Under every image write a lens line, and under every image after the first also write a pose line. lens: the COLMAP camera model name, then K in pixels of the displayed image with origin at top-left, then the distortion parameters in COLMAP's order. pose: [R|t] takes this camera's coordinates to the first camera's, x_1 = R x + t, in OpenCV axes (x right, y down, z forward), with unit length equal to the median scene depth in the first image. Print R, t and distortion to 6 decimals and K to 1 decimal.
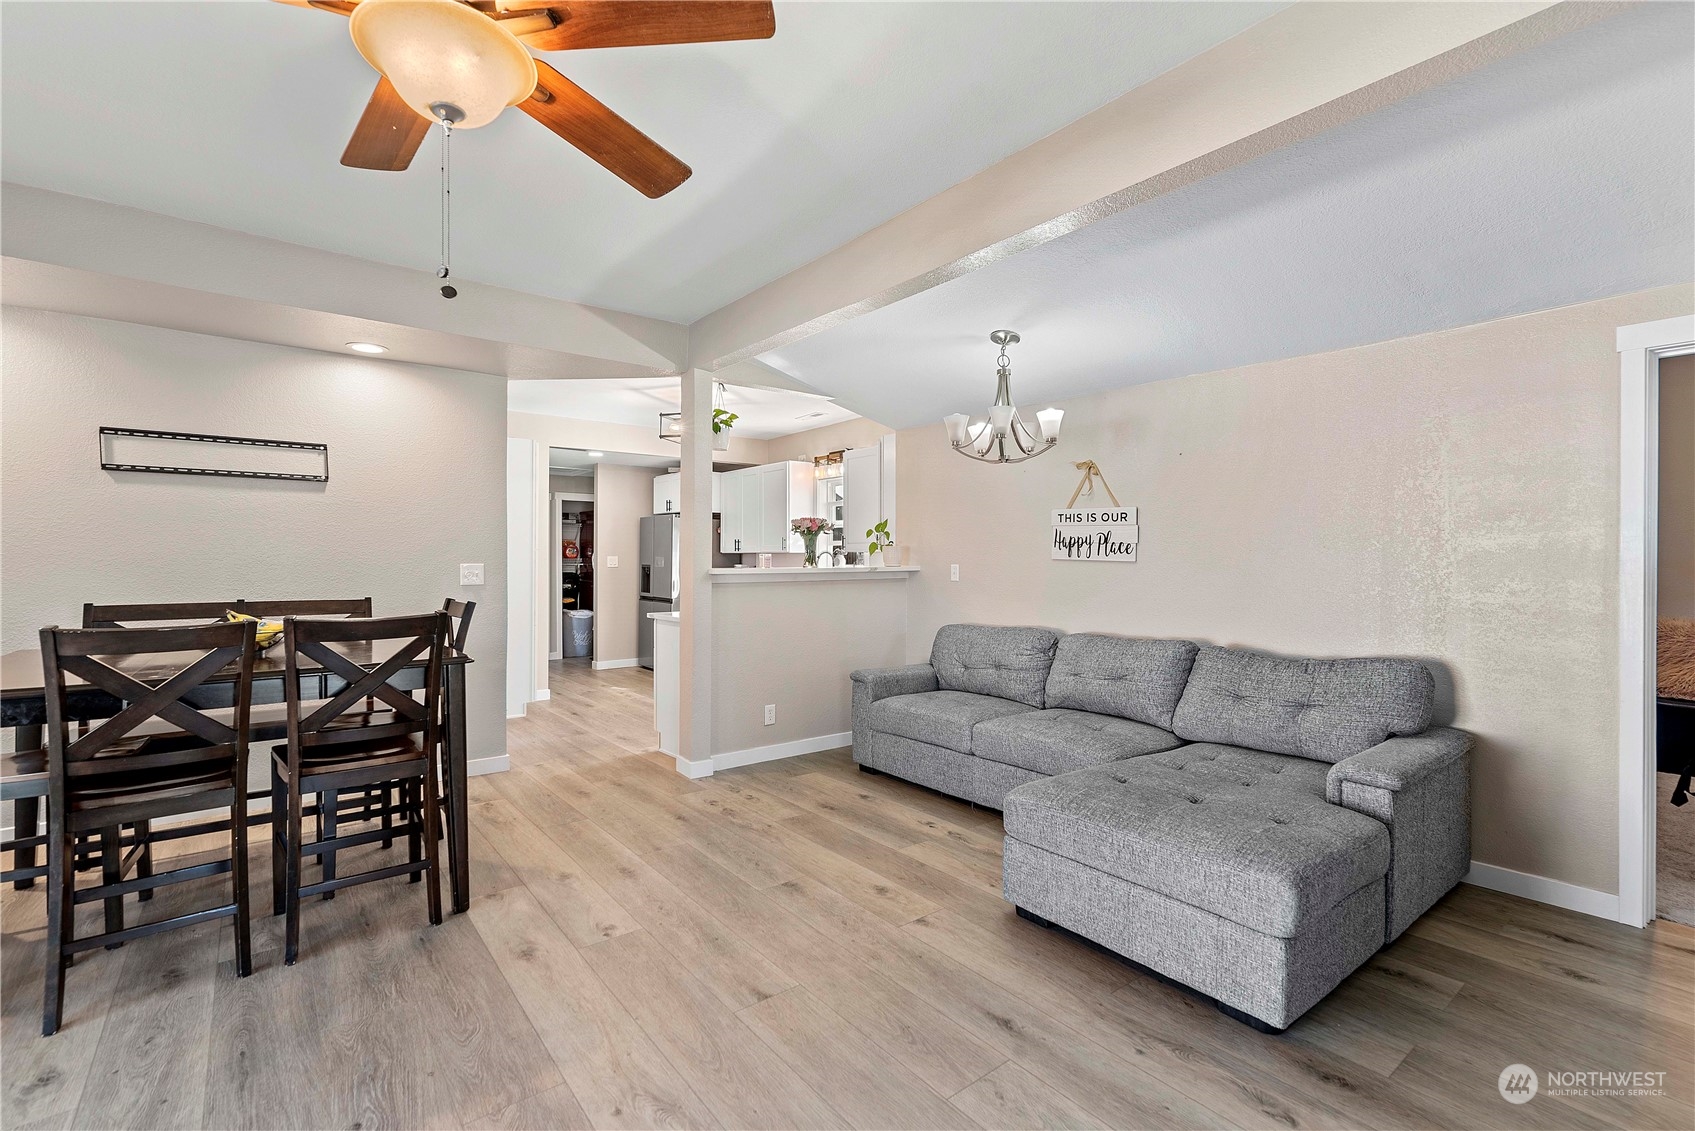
lens RADIAL K [[746.3, 0, 846.2], [0, 746.3, 562.5], [0, 0, 1]] dist [-0.000368, -0.000318]
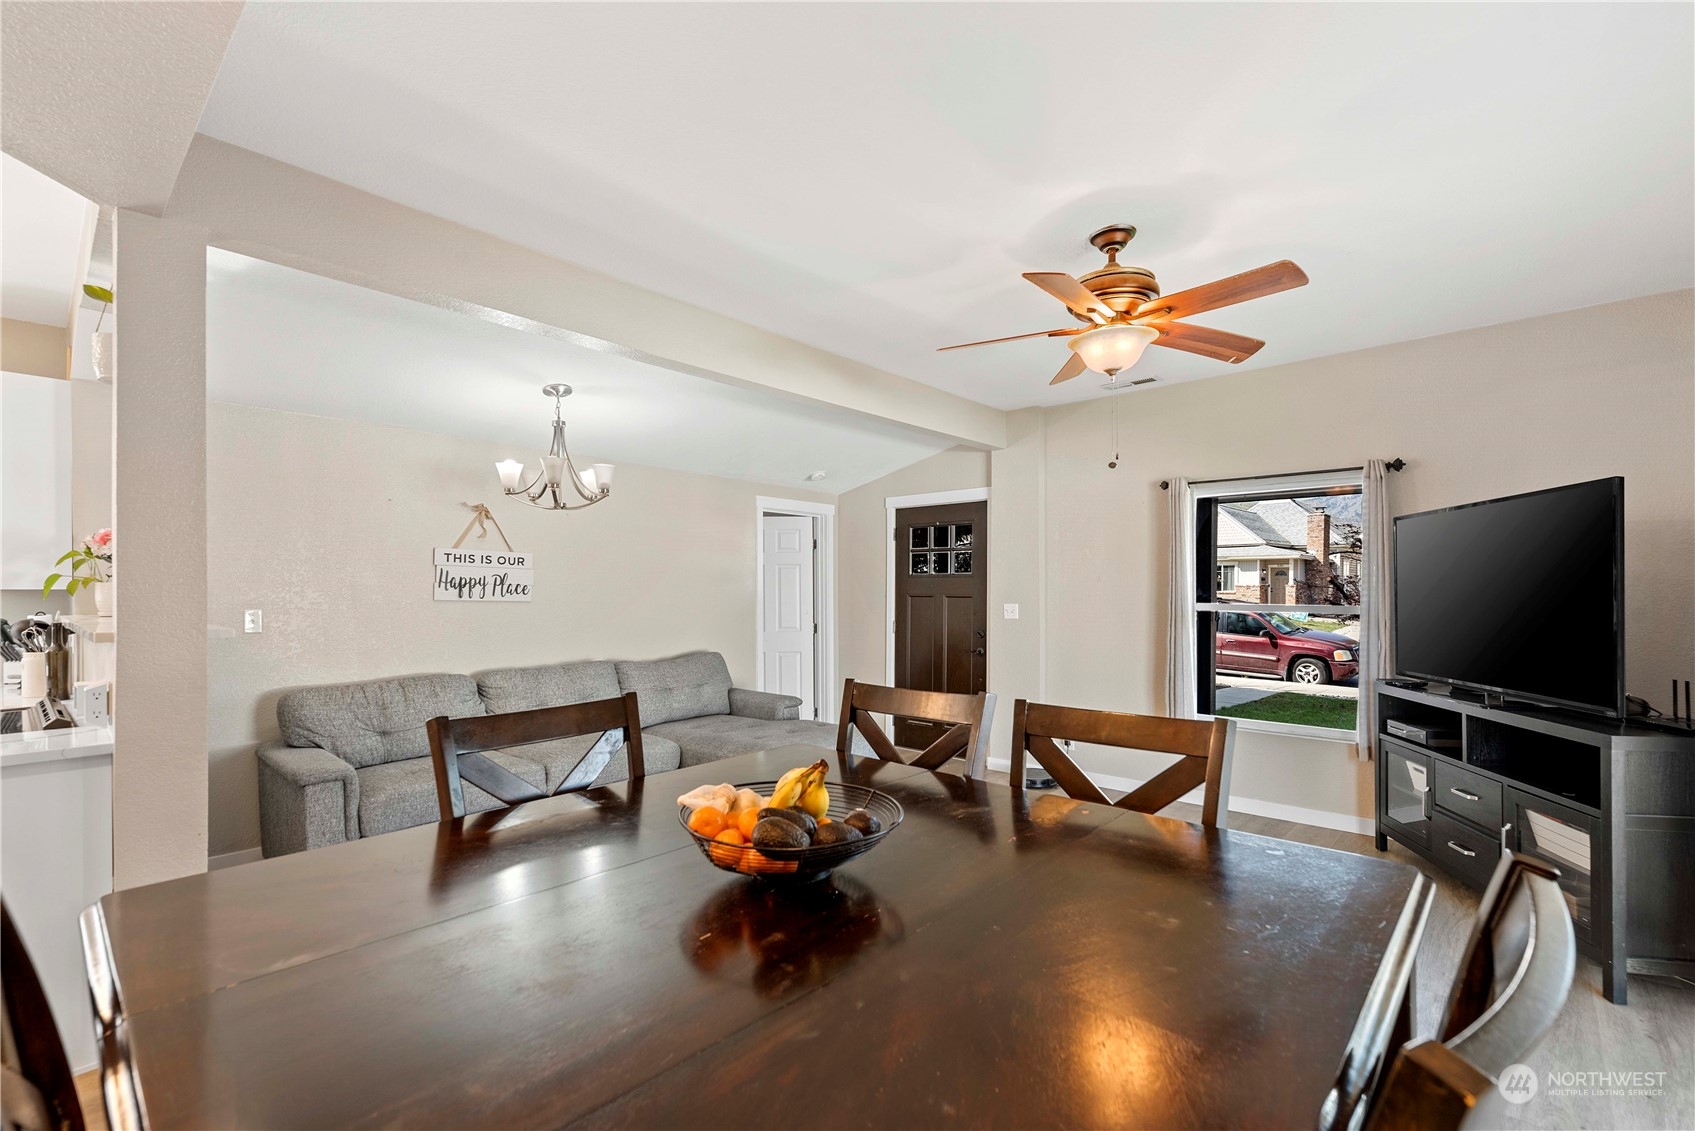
lens RADIAL K [[746.3, 0, 841.2], [0, 746.3, 578.5], [0, 0, 1]] dist [-0.000368, -0.000318]
pose [[-0.153408, 0.005077, 0.988150, -0.791344], [0.002840, 0.999985, -0.004697, -0.028093], [-0.988159, 0.002086, -0.153420, 0.681453]]
